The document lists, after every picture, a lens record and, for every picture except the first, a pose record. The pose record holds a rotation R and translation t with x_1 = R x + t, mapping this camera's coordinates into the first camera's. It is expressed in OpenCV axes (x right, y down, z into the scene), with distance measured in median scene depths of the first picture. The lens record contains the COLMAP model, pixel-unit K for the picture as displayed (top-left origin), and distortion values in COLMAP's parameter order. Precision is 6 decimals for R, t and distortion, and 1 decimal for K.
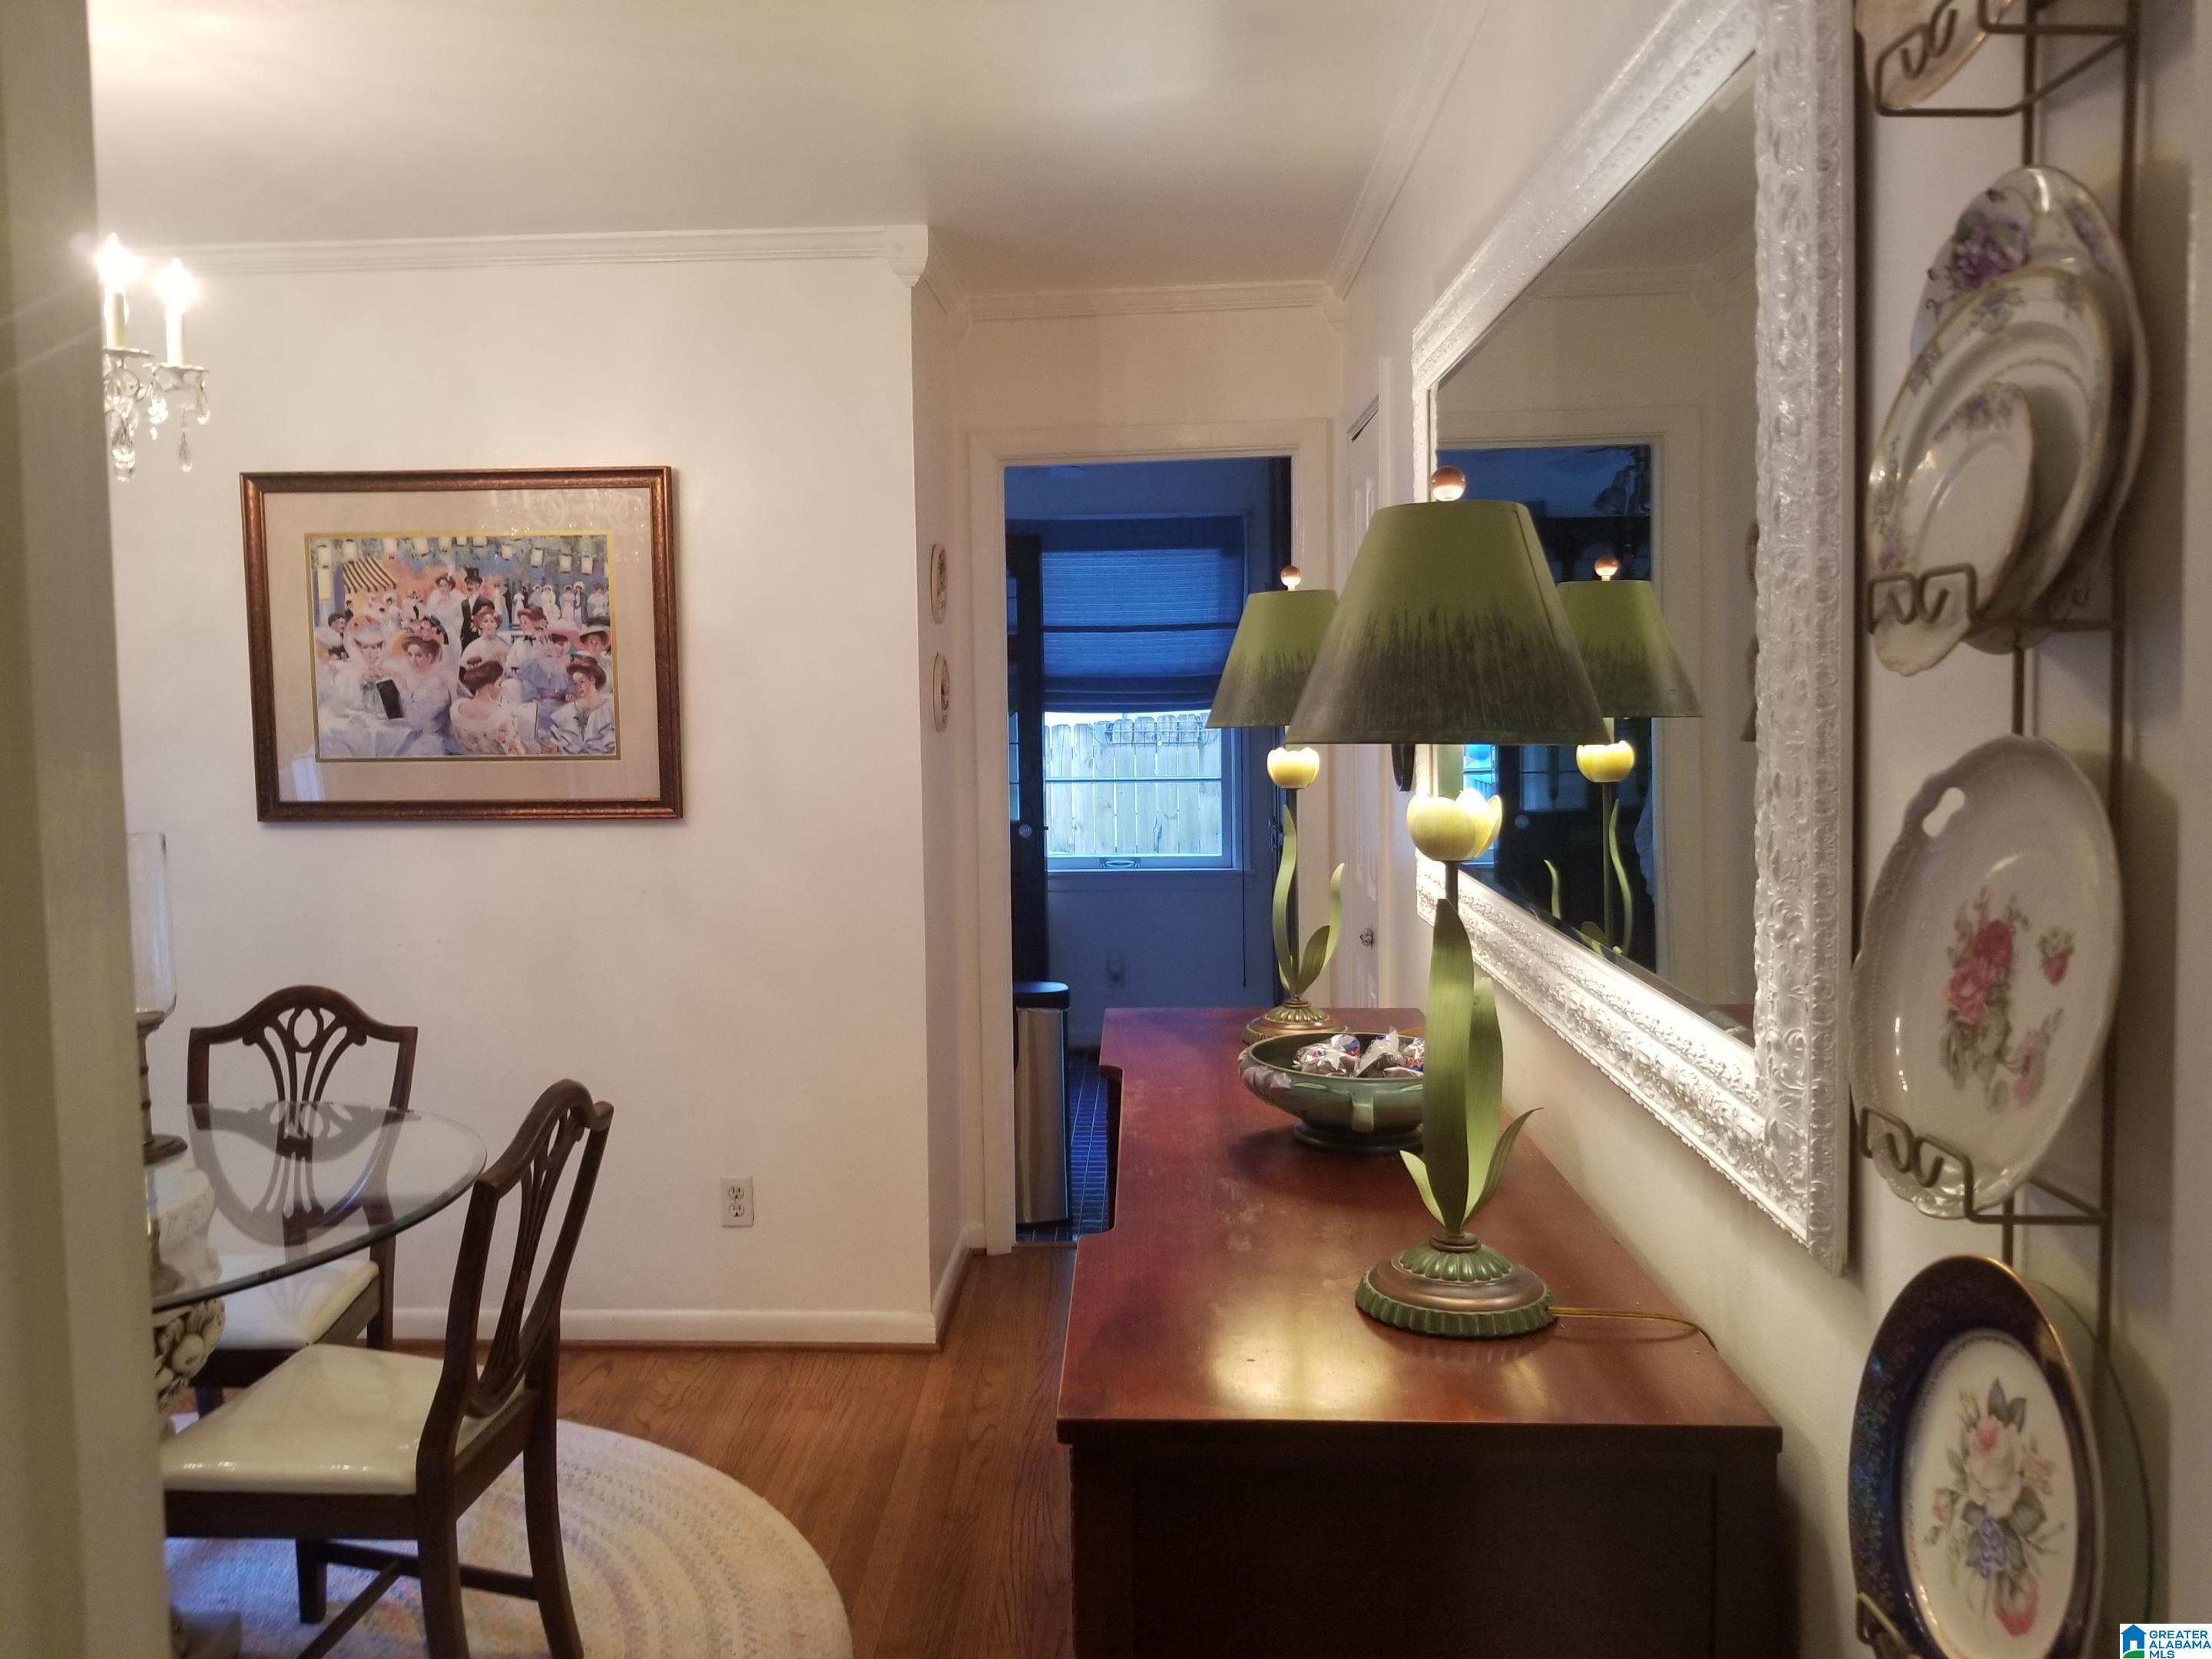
lens RADIAL K [[1717.5, 0, 1103.0], [0, 1717.5, 822.1], [0, 0, 1]] dist [0.032401, -0.080266]
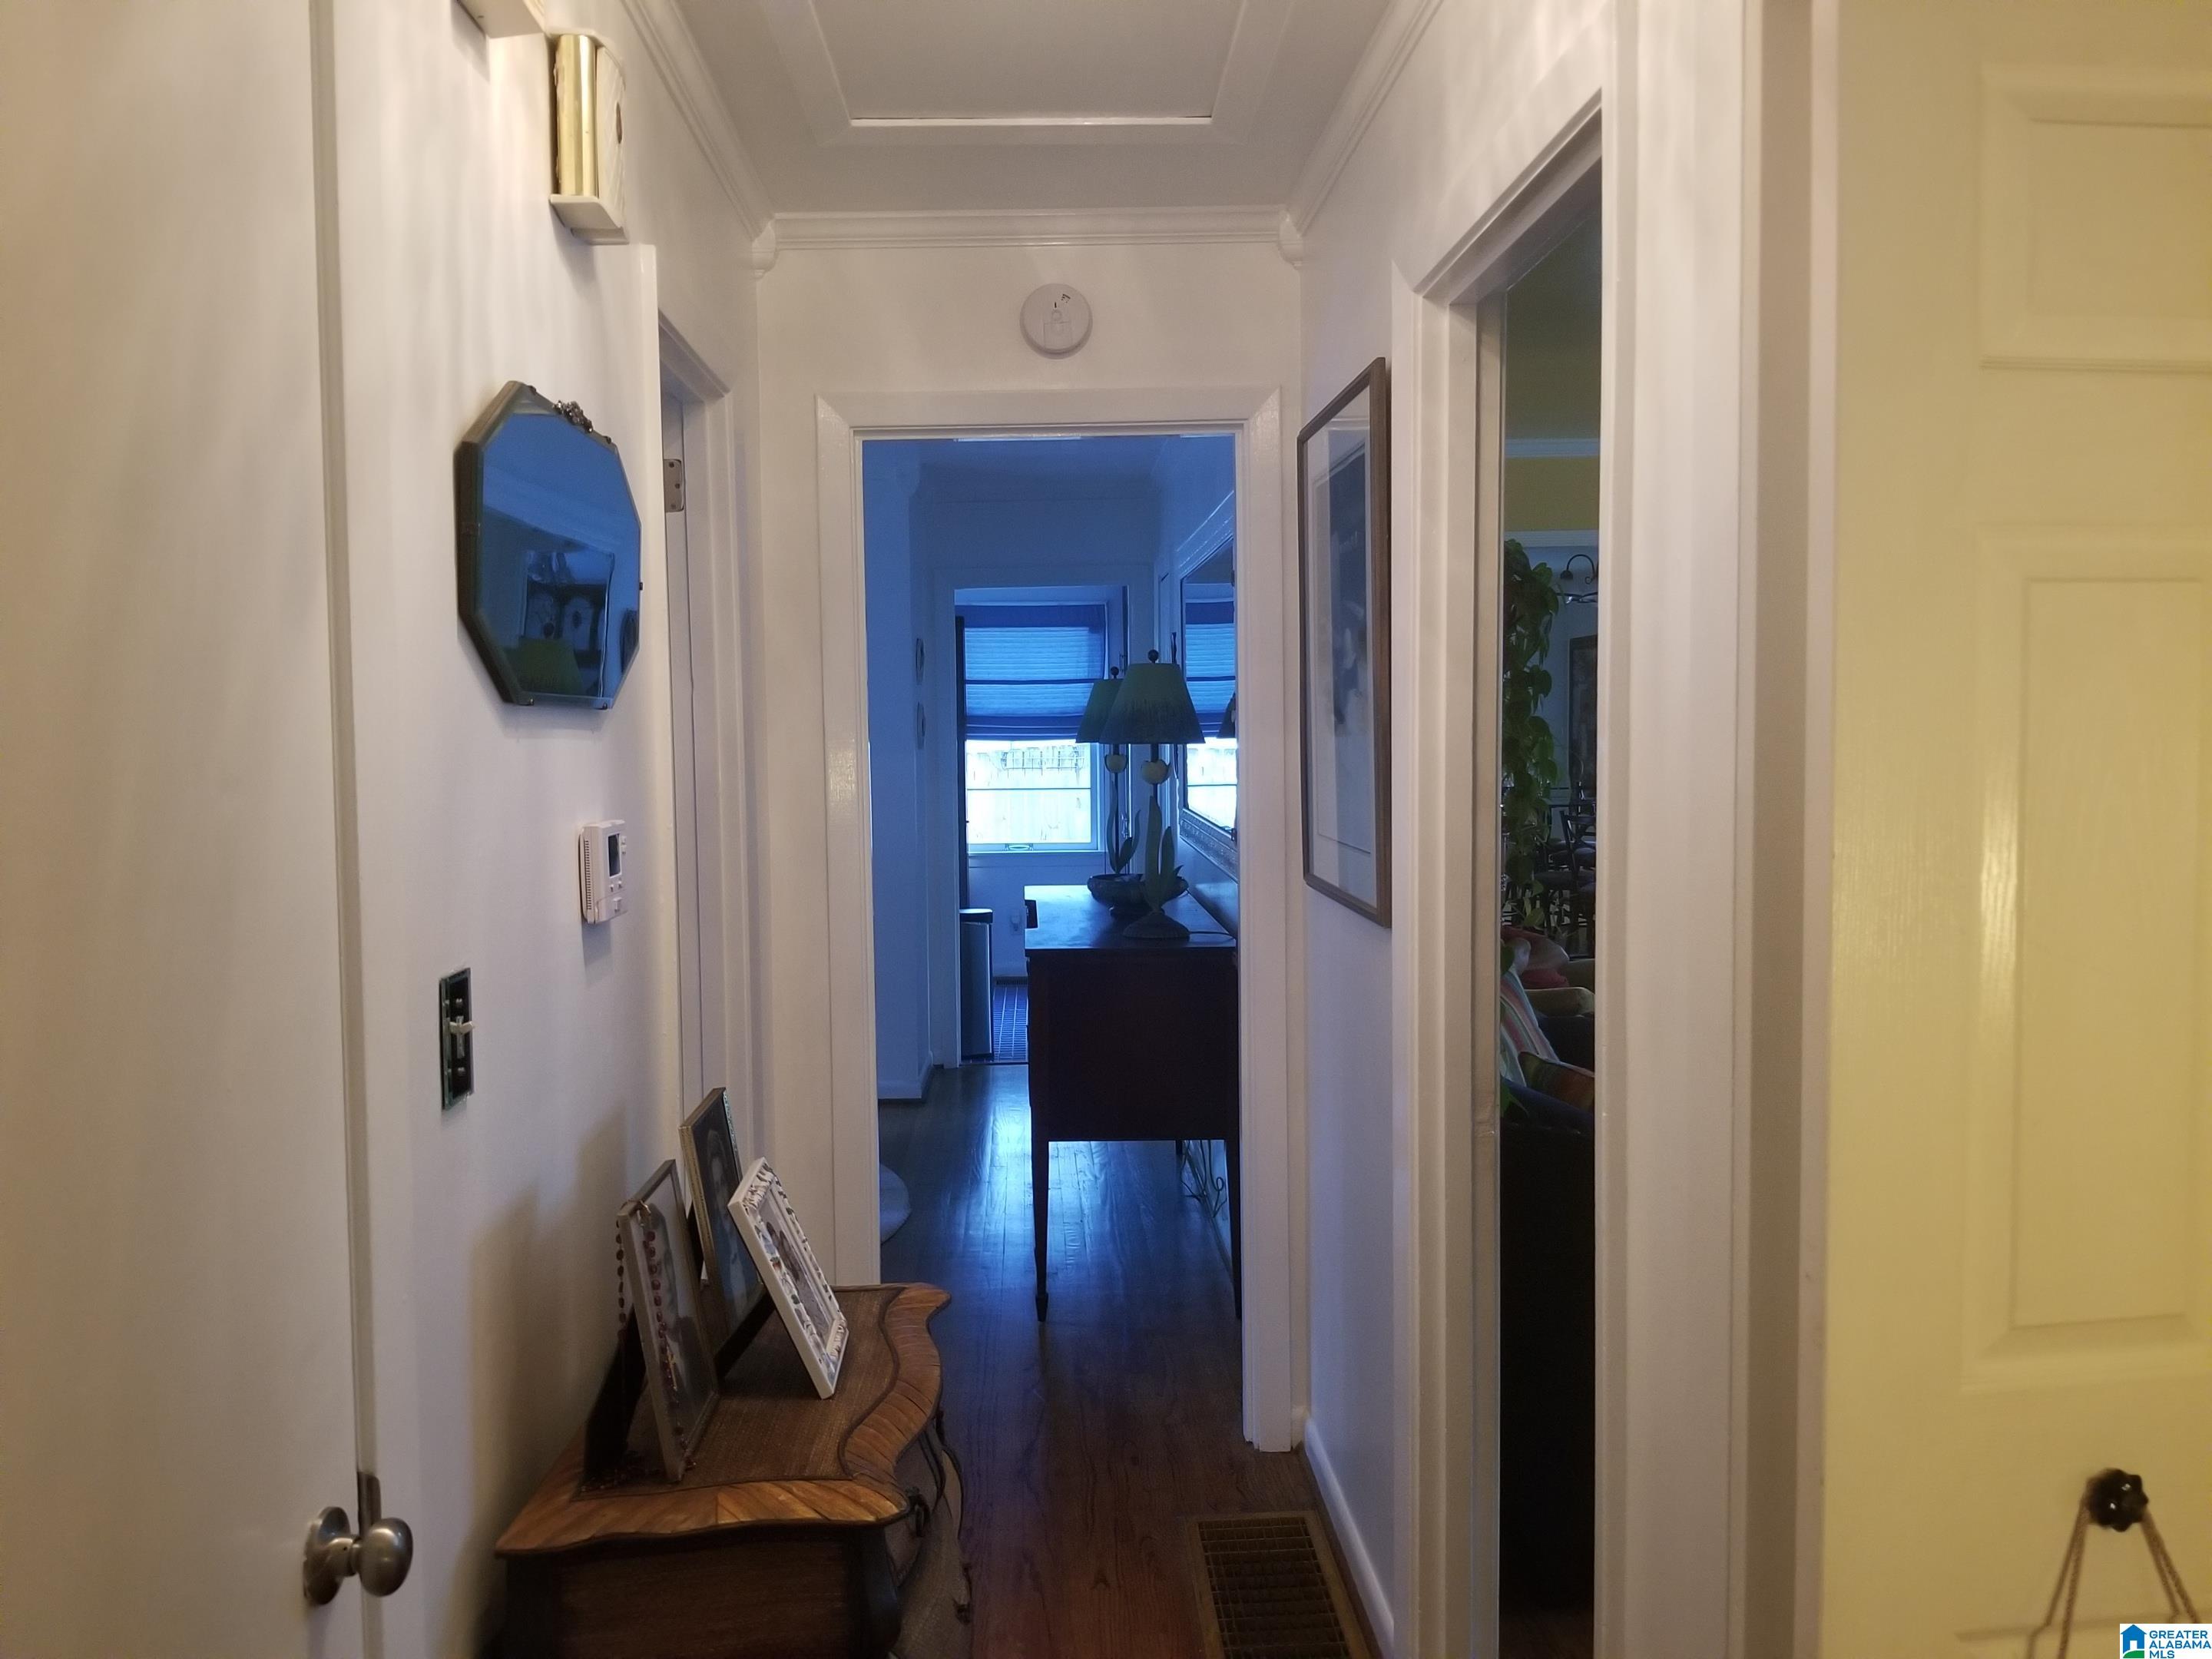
lens RADIAL K [[1717.5, 0, 1104.0], [0, 1717.5, 828.5], [0, 0, 1]] dist [0.032401, -0.080266]
pose [[0.997515, 0.002025, 0.070430, -0.019813], [-0.000933, 0.999879, -0.015523, 0.030441], [-0.070452, 0.015418, 0.997396, -0.420227]]
